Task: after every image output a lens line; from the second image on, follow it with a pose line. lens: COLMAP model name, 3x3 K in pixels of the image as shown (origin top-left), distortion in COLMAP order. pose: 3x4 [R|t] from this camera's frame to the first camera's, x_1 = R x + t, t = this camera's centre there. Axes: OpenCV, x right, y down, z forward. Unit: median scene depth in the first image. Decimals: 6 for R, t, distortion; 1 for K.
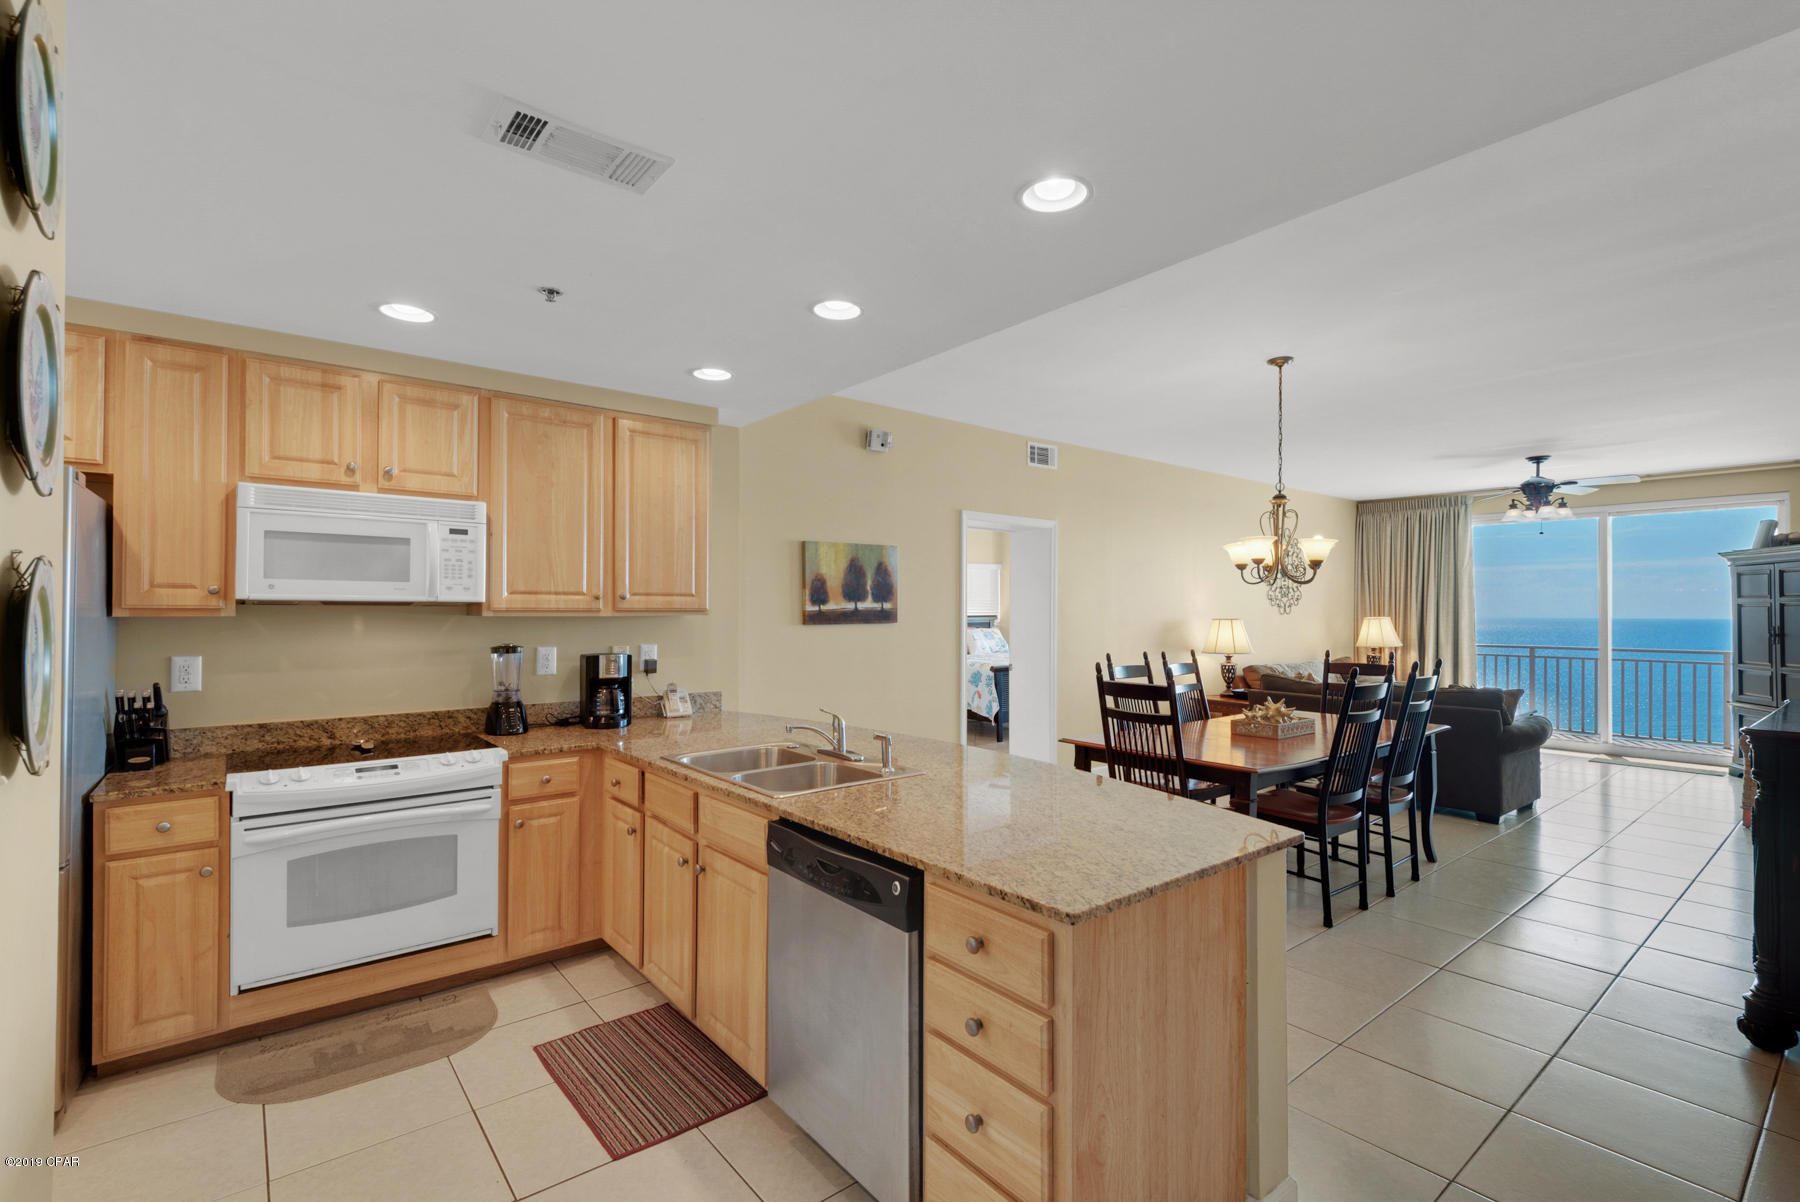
lens RADIAL K [[804.7, 0, 900.6], [0, 804.7, 604.8], [0, 0, 1]] dist [0.038040, -0.022591]
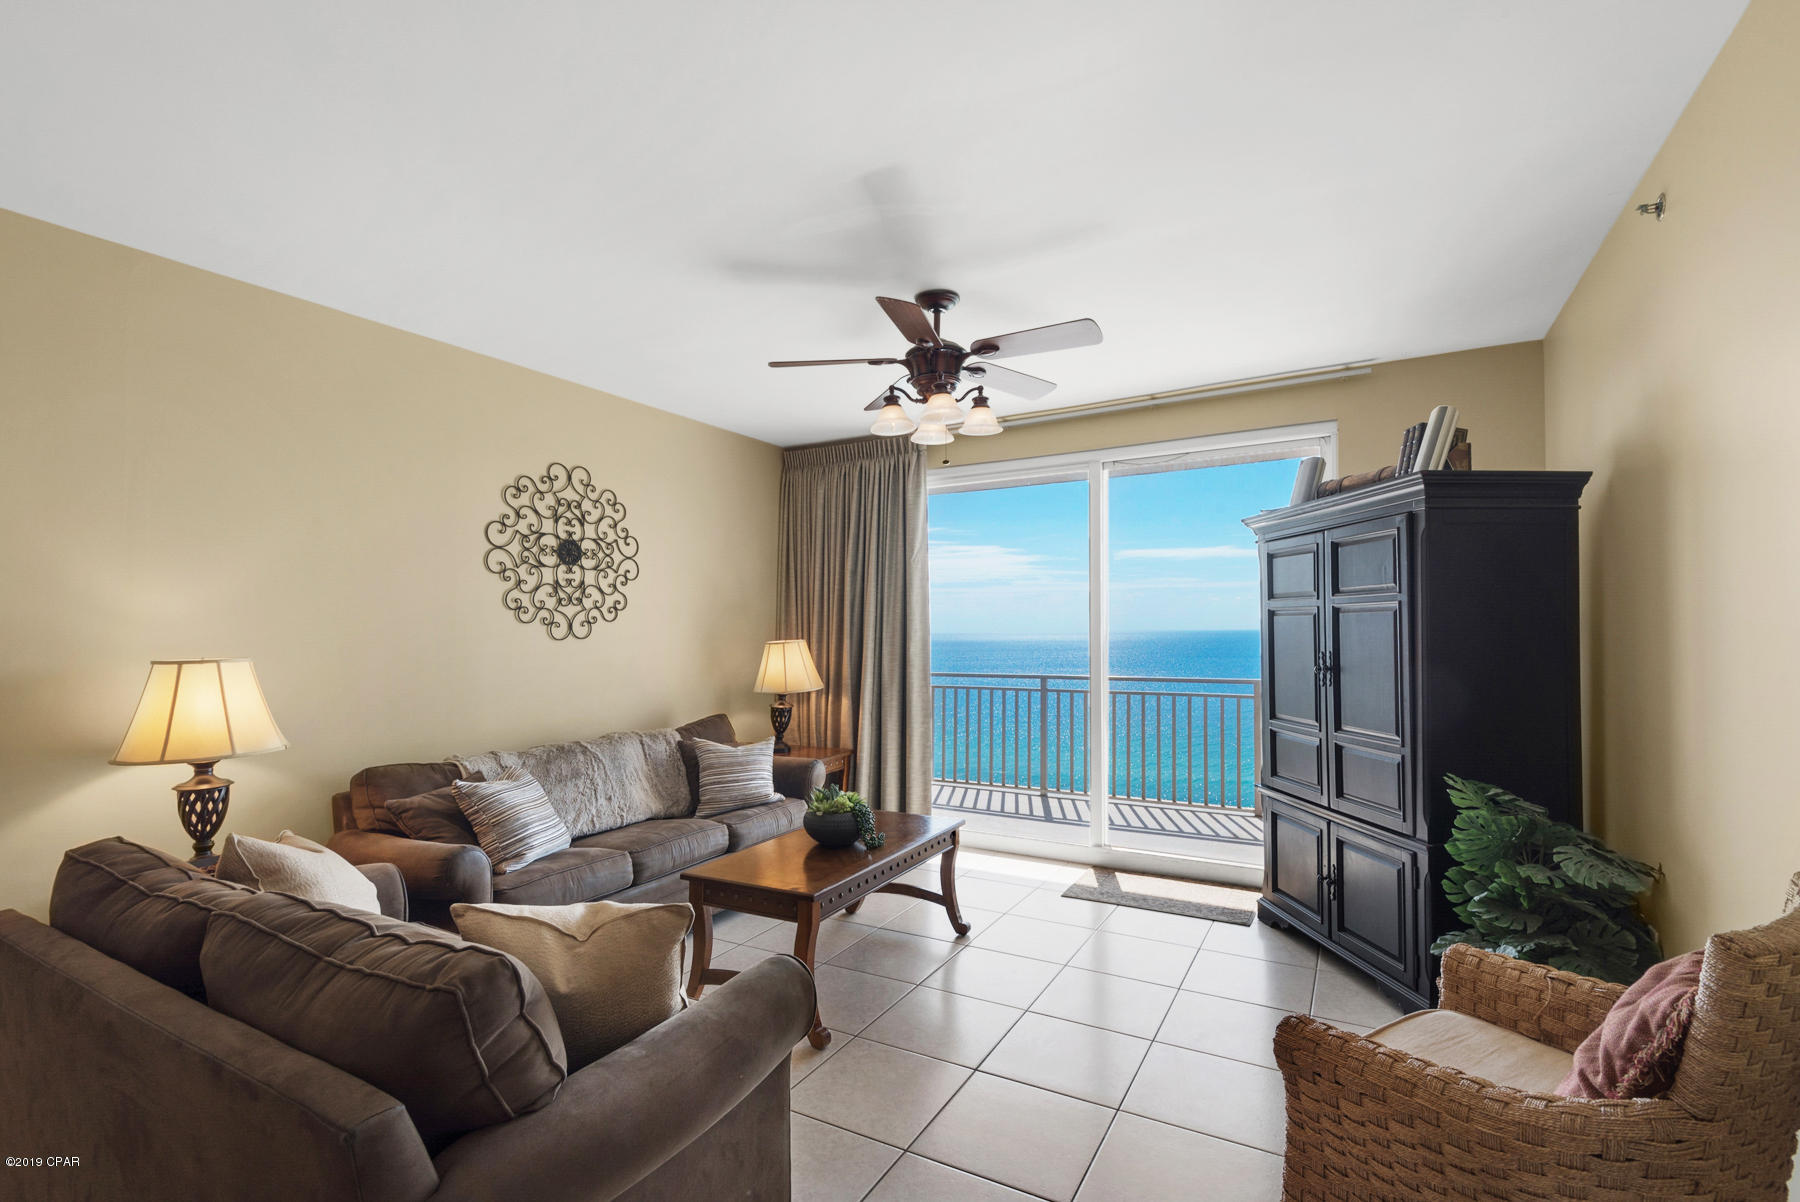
lens RADIAL K [[794.7, 0, 905.6], [0, 794.7, 628.6], [0, 0, 1]] dist [0.015804, -0.021406]
pose [[0.931332, -0.013719, 0.363913, 0.920793], [0.011083, 0.999895, 0.009331, 0.005692], [-0.364003, -0.004658, 0.931386, 0.900043]]
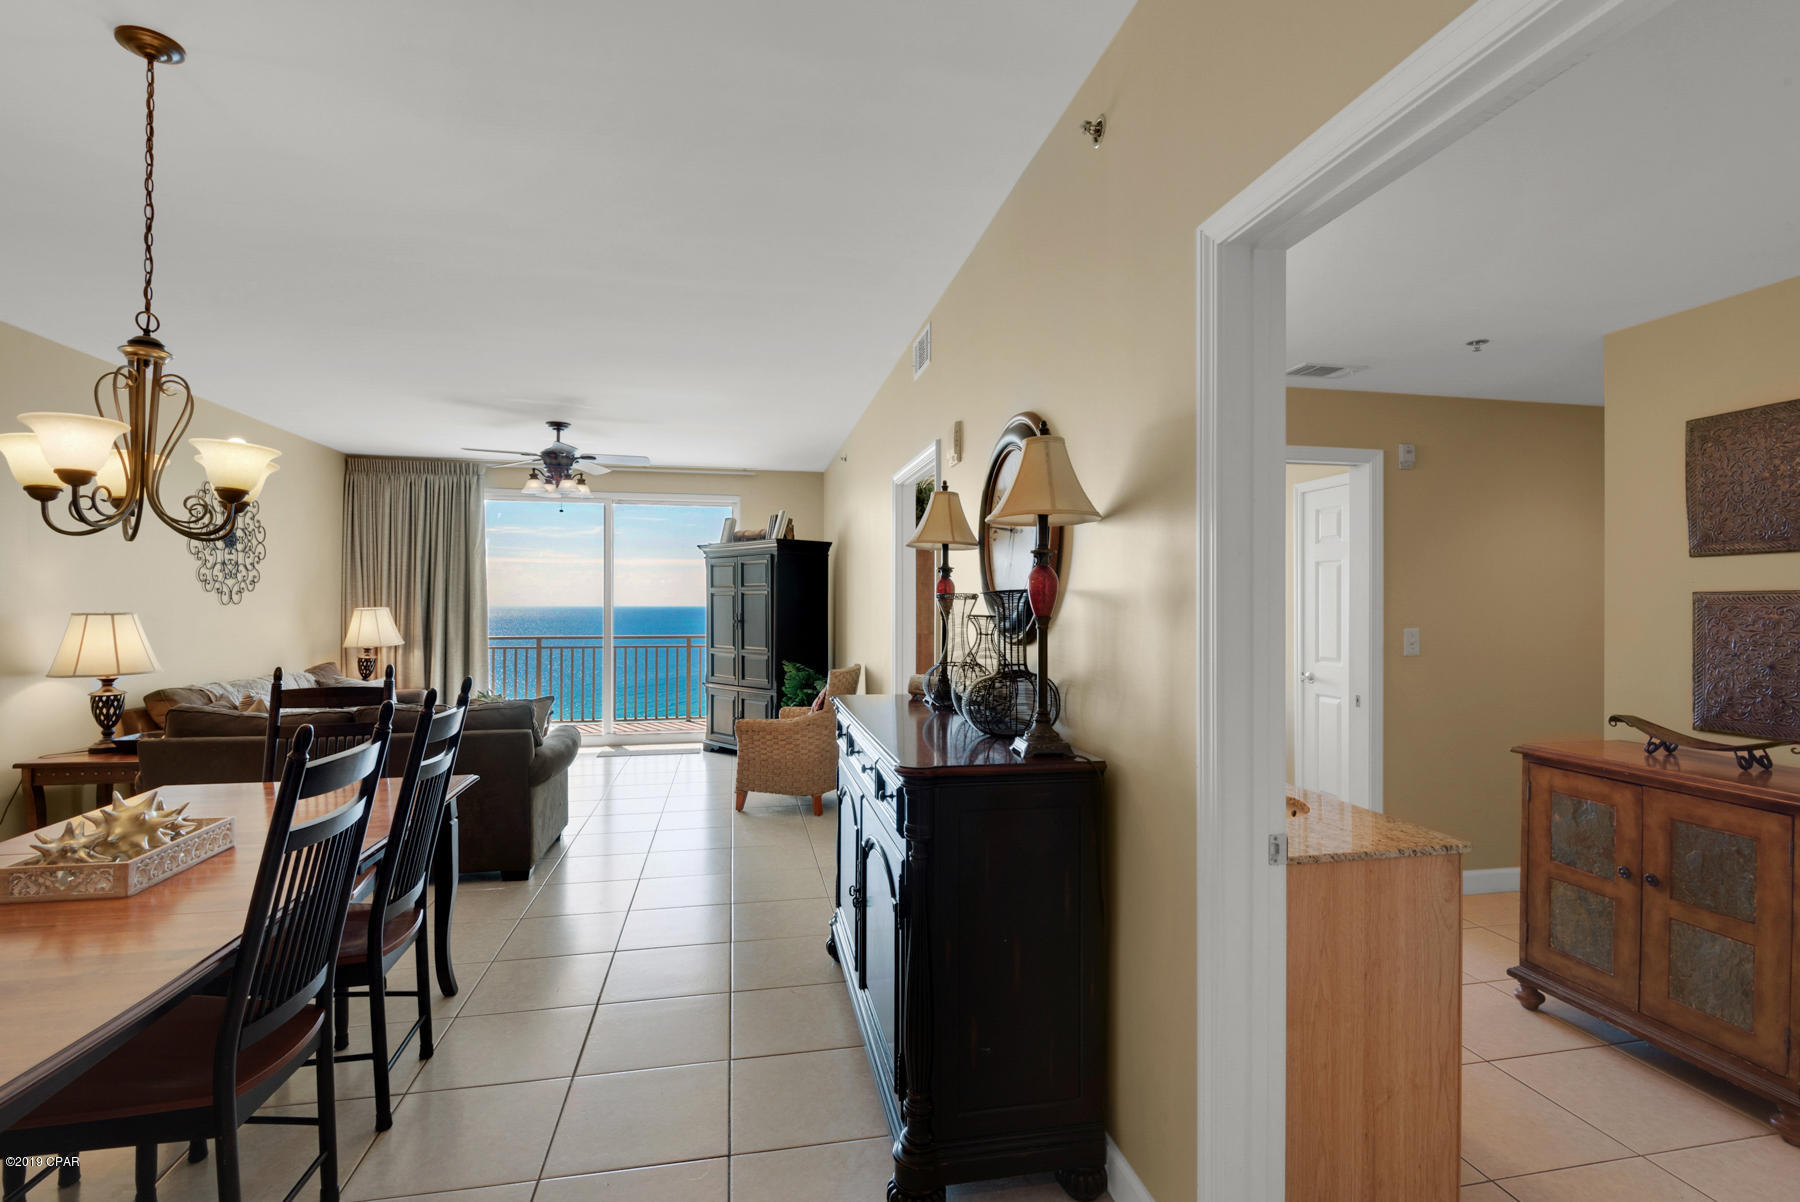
lens RADIAL K [[834.6, 0, 896.4], [0, 834.6, 601.1], [0, 0, 1]] dist [0.030918, -0.025838]
pose [[0.468716, -0.000961, 0.883348, 0.238658], [-0.006884, 0.999965, 0.004741, 0.004368], [-0.883322, -0.008304, 0.468693, 0.393369]]
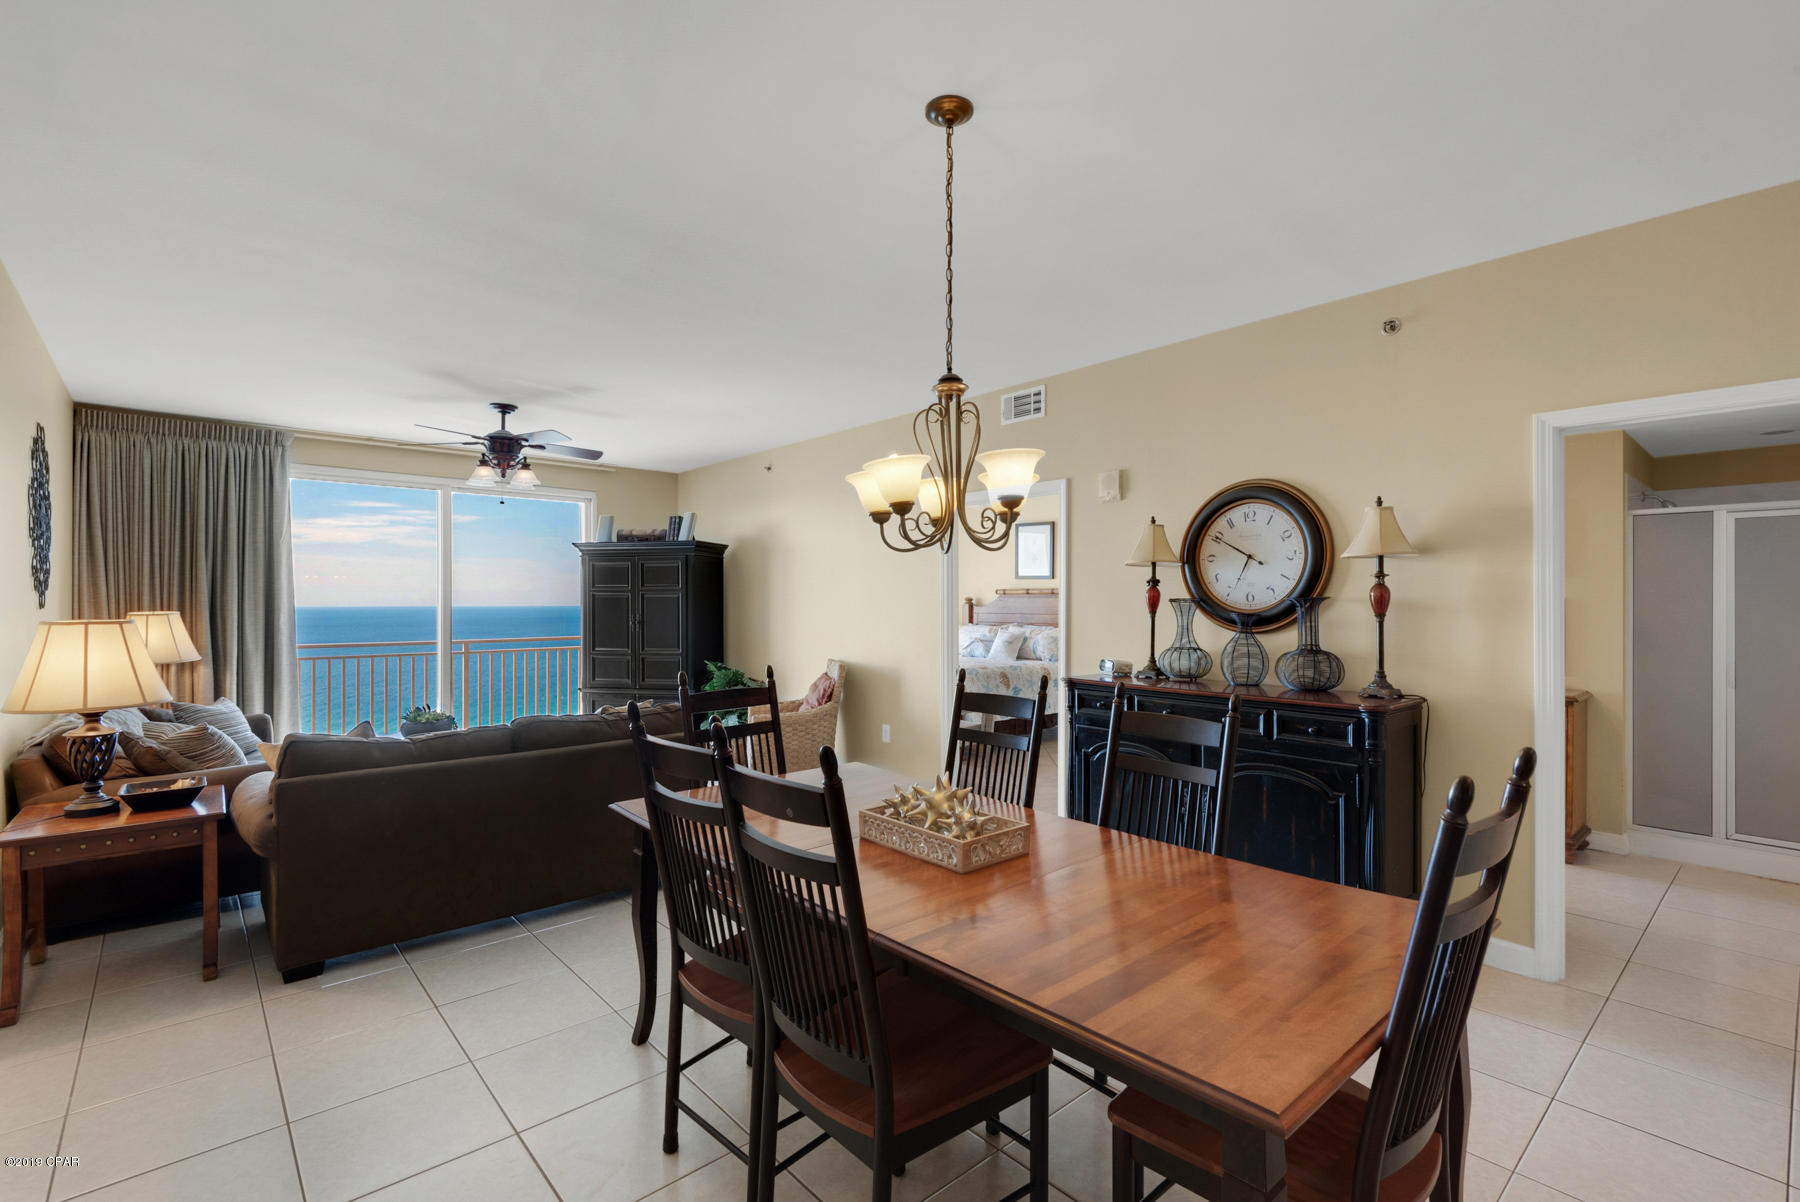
lens RADIAL K [[821.5, 0, 896.7], [0, 821.5, 598.9], [0, 0, 1]] dist [0.035900, -0.024308]
pose [[-0.040378, -0.001994, 0.999182, -0.050515], [-0.007622, 0.999970, 0.001687, 0.001845], [-0.999155, -0.007548, -0.040392, 0.997714]]
